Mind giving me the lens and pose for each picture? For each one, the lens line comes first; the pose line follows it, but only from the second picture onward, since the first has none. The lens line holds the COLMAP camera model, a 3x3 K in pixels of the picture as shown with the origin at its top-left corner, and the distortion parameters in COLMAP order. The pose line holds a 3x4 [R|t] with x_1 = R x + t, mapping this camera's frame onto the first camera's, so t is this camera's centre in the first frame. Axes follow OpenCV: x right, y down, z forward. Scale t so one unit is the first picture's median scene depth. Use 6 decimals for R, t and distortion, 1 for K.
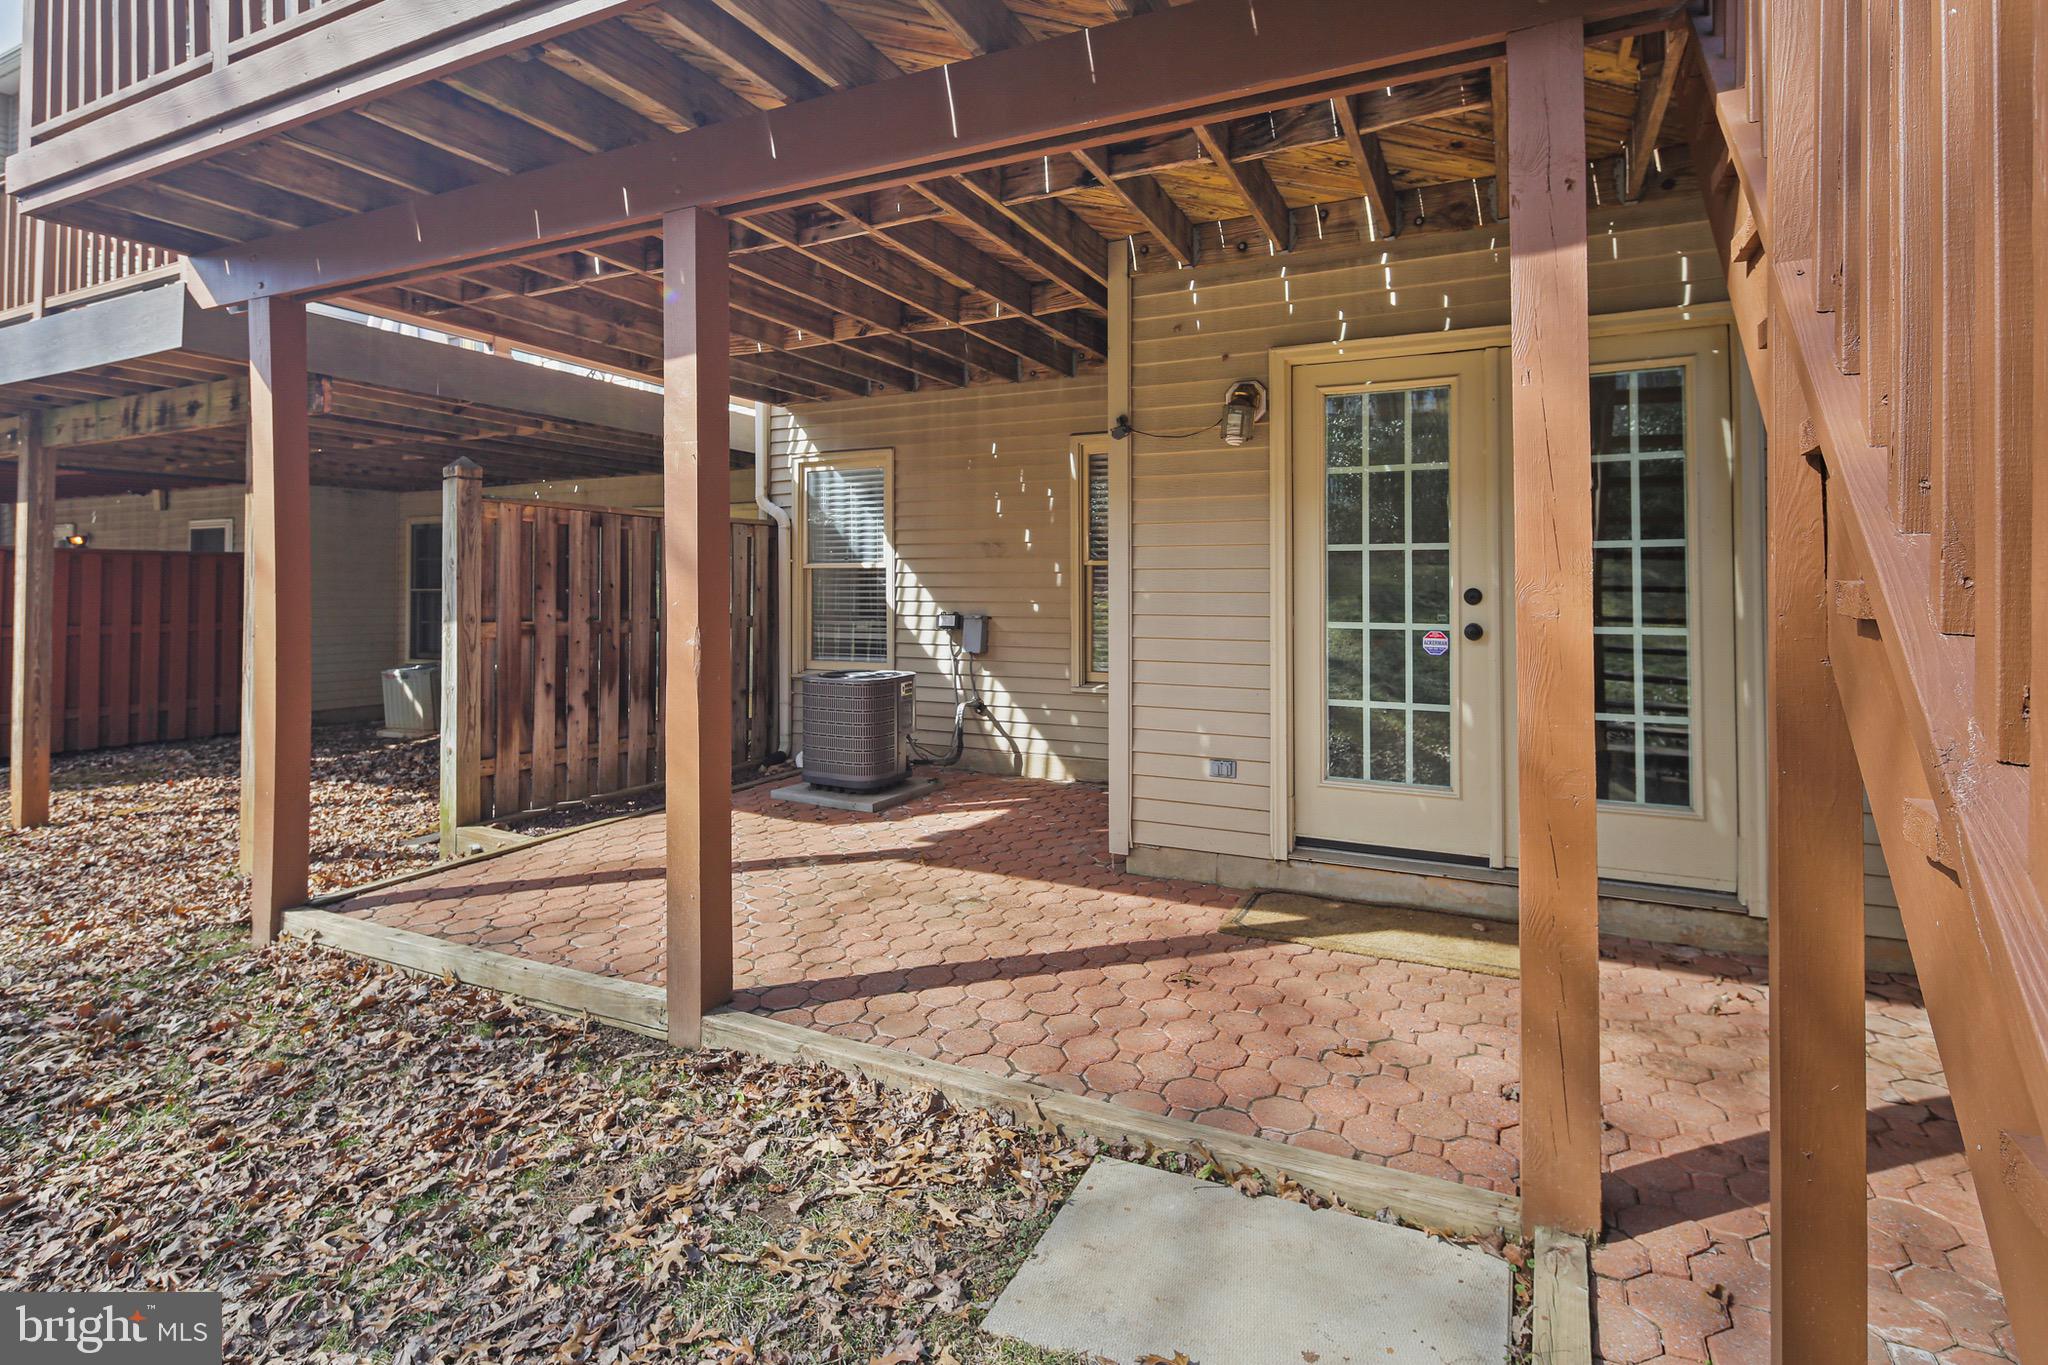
lens RADIAL K [[994.5, 0, 1022.2], [0, 994.5, 571.0], [0, 0, 1]] dist [-0.001045, -0.001119]
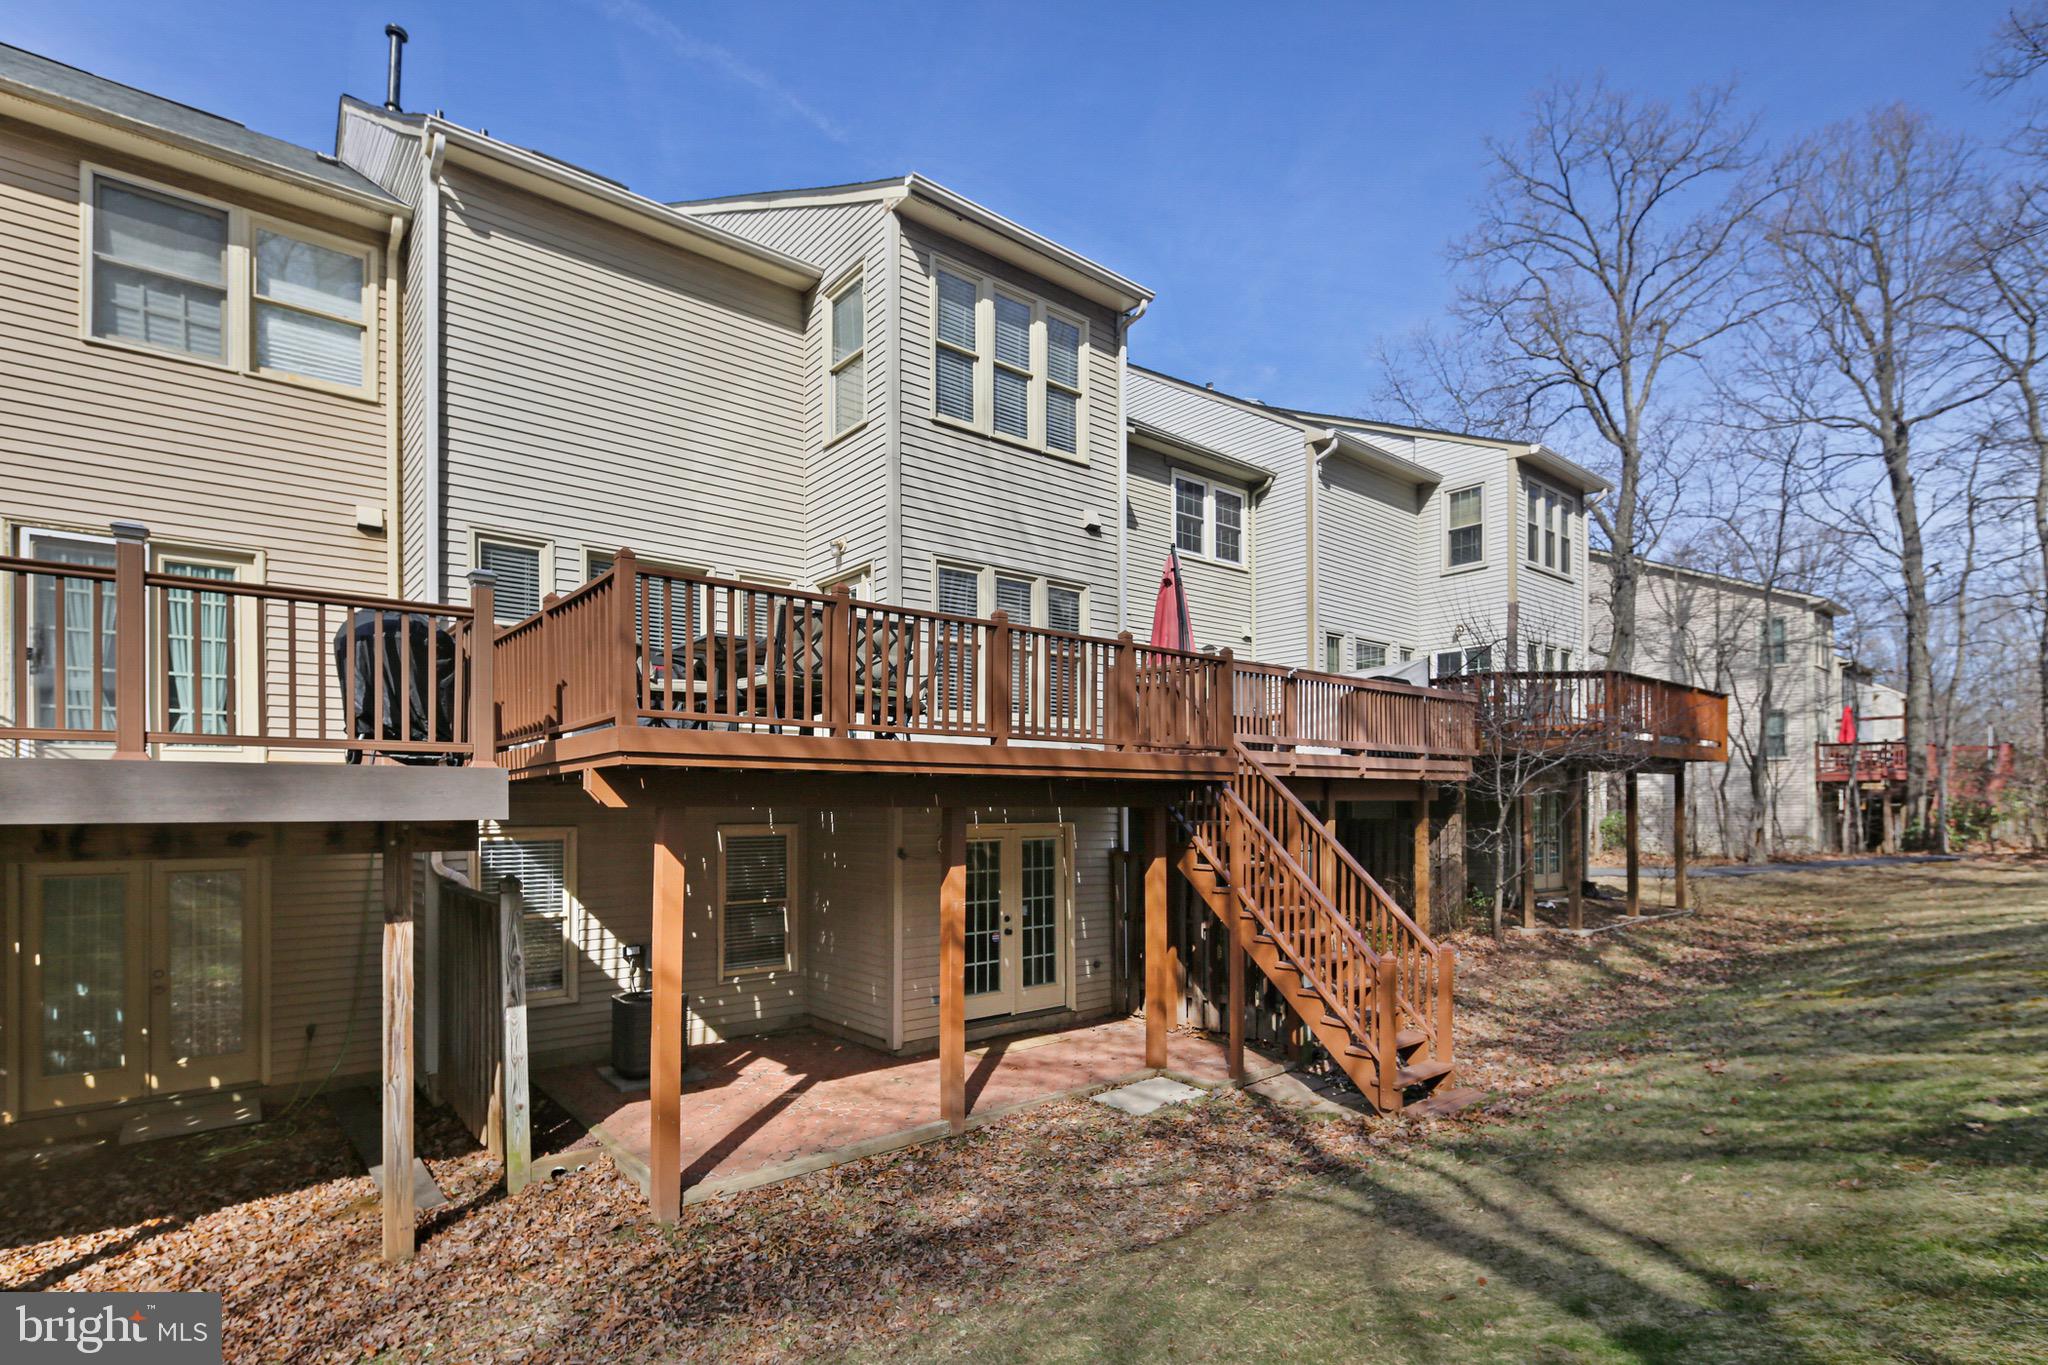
lens RADIAL K [[977.2, 0, 1003.5], [0, 977.2, 808.8], [0, 0, 1]] dist [-0.004031, -0.000822]
pose [[0.416643, -0.002023, 0.909068, -1.427892], [-0.006657, 0.999964, 0.005277, -0.208268], [-0.909046, -0.008250, 0.416615, -0.080217]]
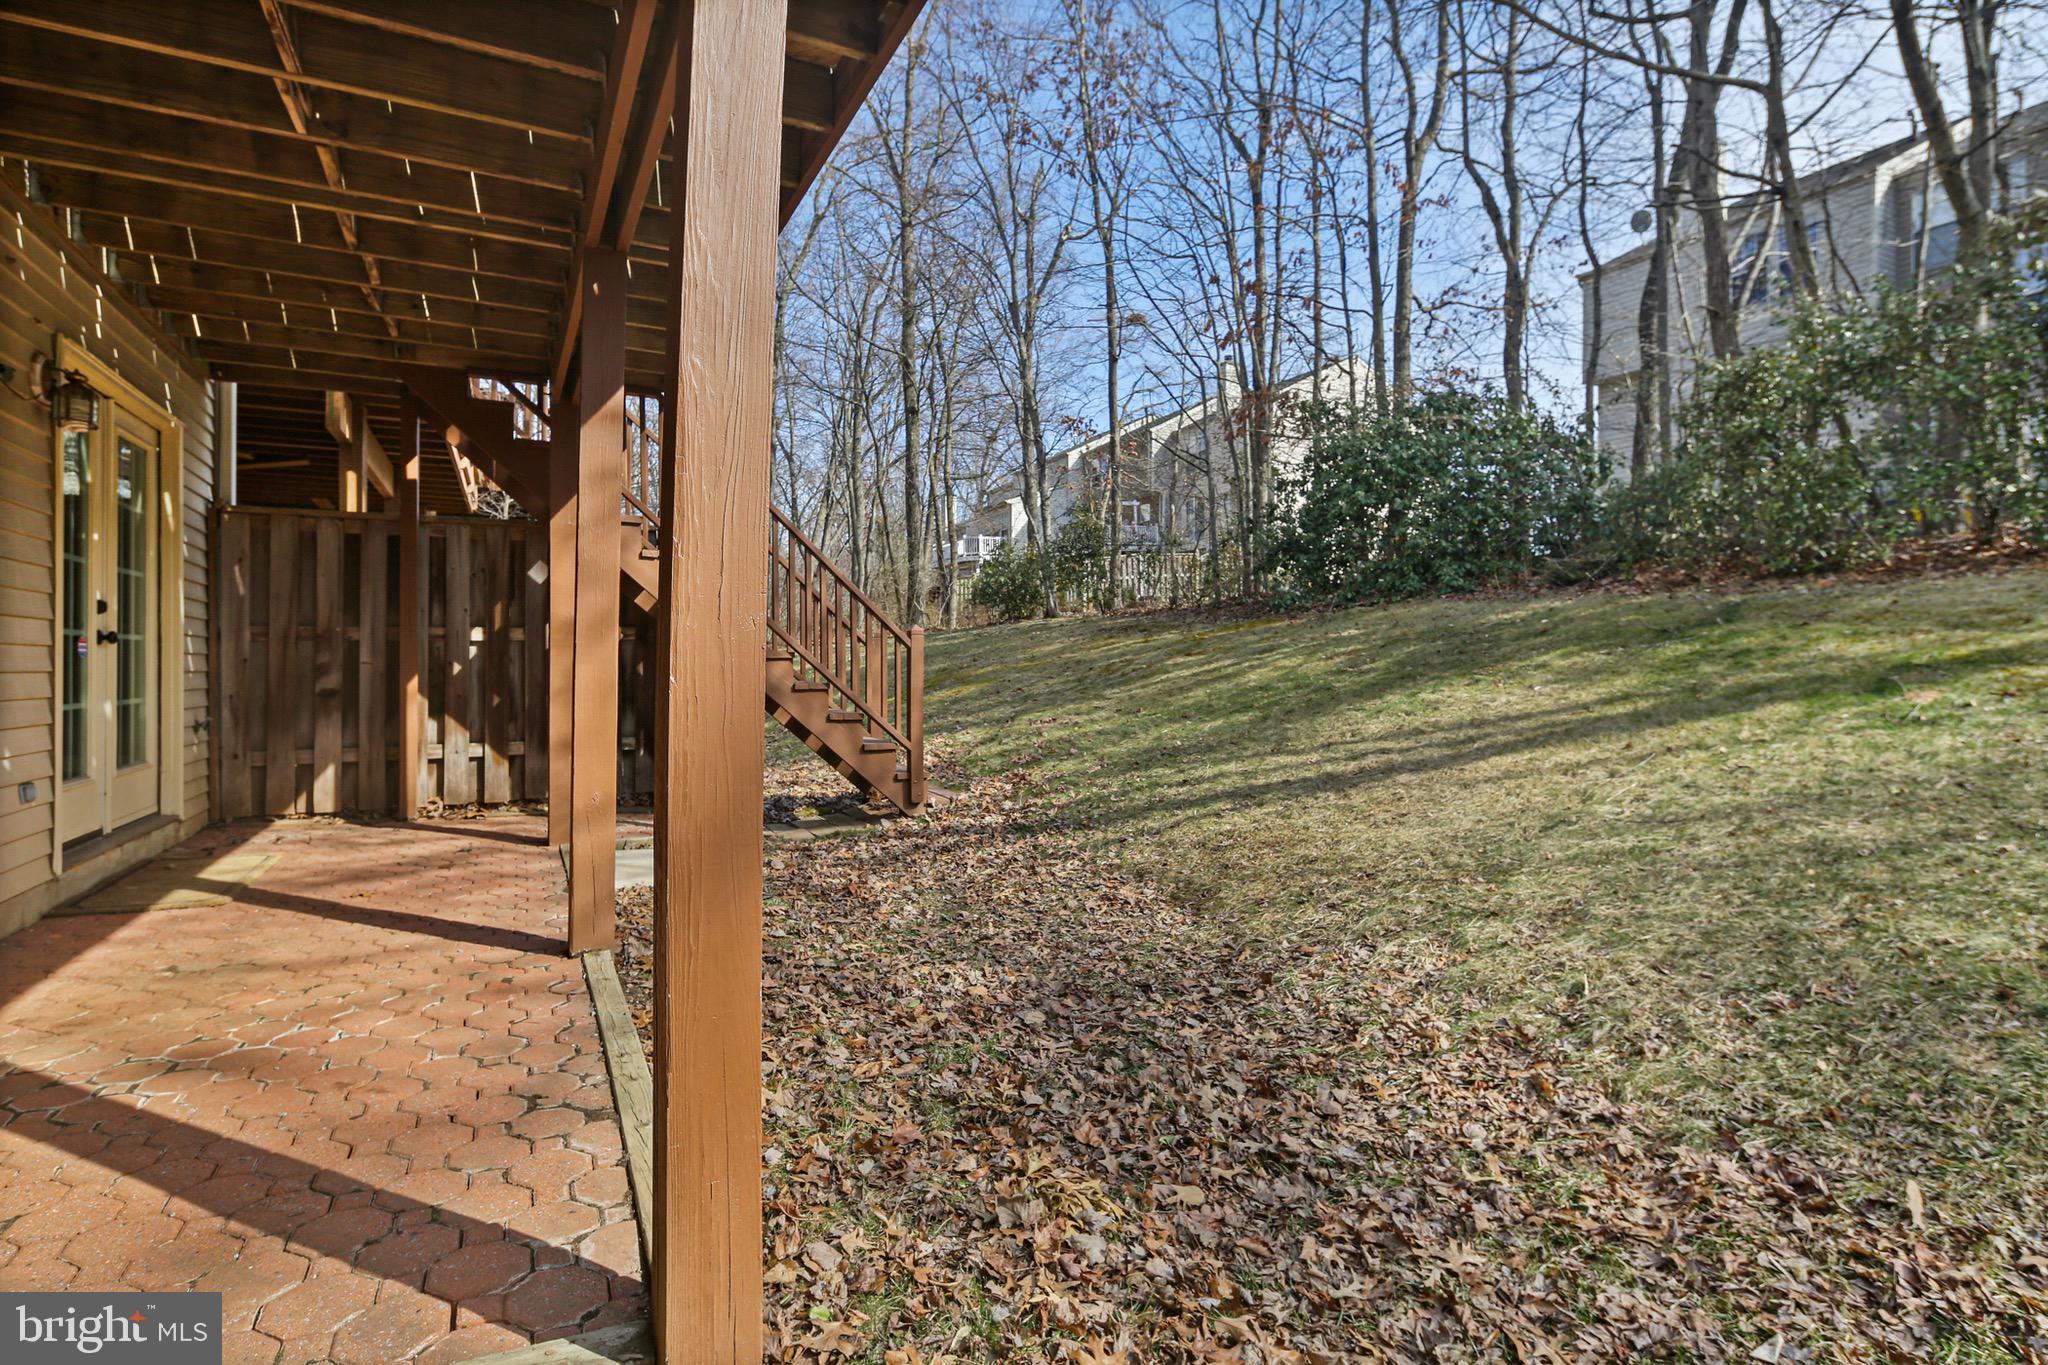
lens RADIAL K [[986.9, 0, 1033.7], [0, 986.9, 685.2], [0, 0, 1]] dist [0.003348, -0.000227]
pose [[-0.807839, -0.017531, 0.589143, -0.792987], [-0.017849, 0.999827, 0.005278, 0.065289], [-0.589133, -0.006252, -0.808012, 0.920104]]
